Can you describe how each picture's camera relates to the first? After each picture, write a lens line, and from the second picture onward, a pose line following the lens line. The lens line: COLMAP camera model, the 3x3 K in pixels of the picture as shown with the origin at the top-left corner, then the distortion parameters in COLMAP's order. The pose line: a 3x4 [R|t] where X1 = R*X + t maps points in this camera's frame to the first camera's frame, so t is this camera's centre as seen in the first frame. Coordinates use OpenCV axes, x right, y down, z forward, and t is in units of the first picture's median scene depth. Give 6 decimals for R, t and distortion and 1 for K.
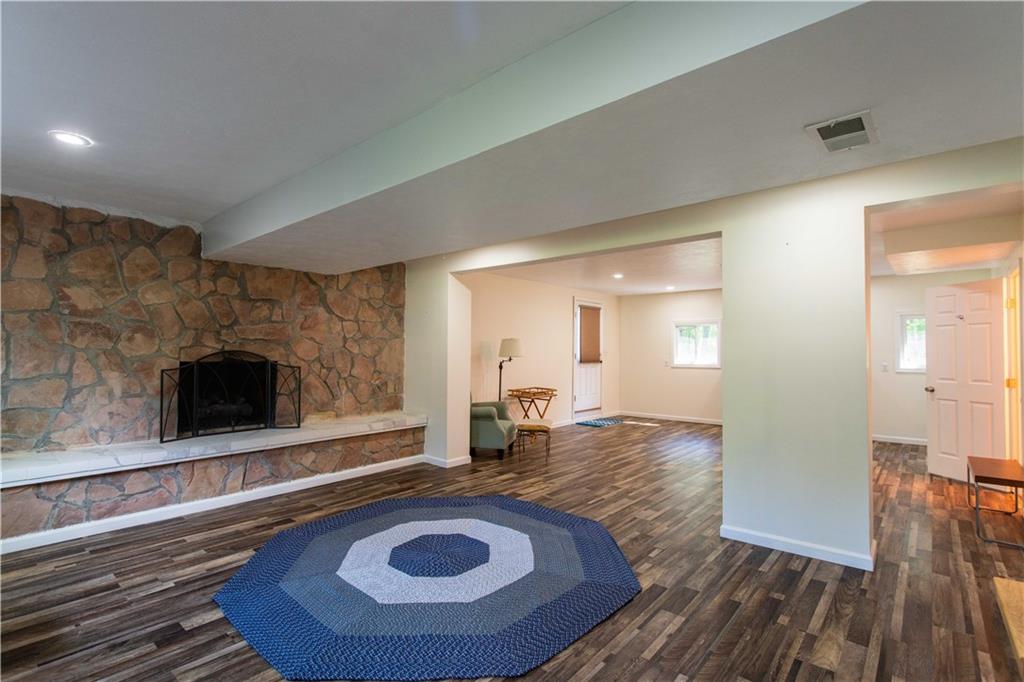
lens RADIAL K [[479.9, 0, 516.0], [0, 479.9, 344.3], [0, 0, 1]] dist [0.000160, 0.001180]
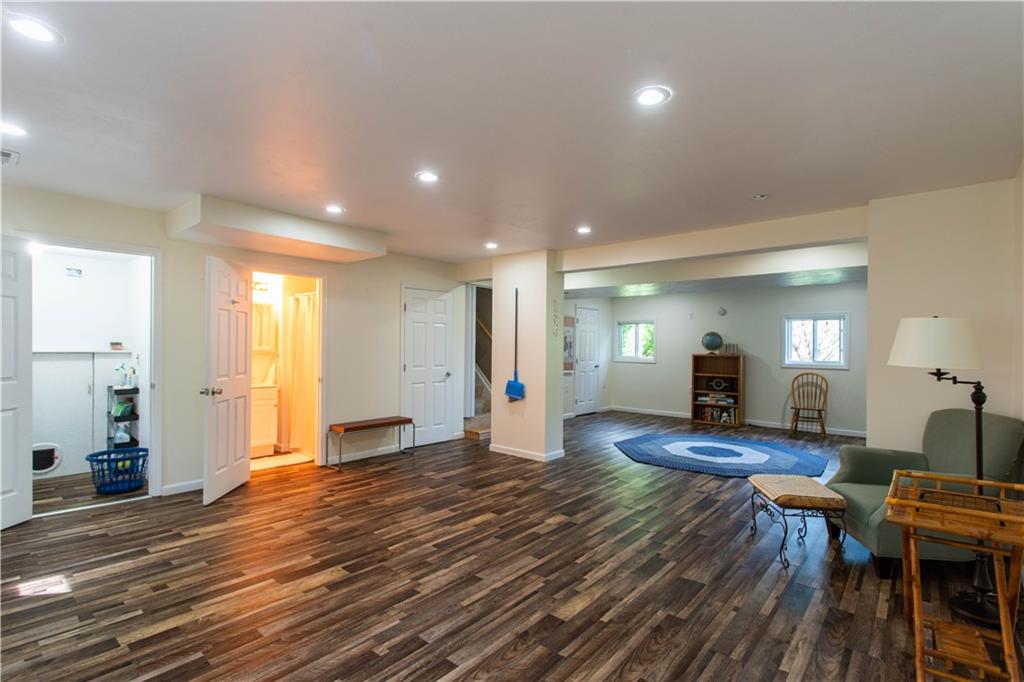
lens RADIAL K [[479.9, 0, 516.0], [0, 479.9, 344.3], [0, 0, 1]] dist [0.000160, 0.001180]
pose [[-0.999845, -0.016726, -0.005508, 0.446005], [-0.016629, 0.999716, -0.017092, 0.026814], [0.005792, -0.016998, -0.999839, 1.959173]]
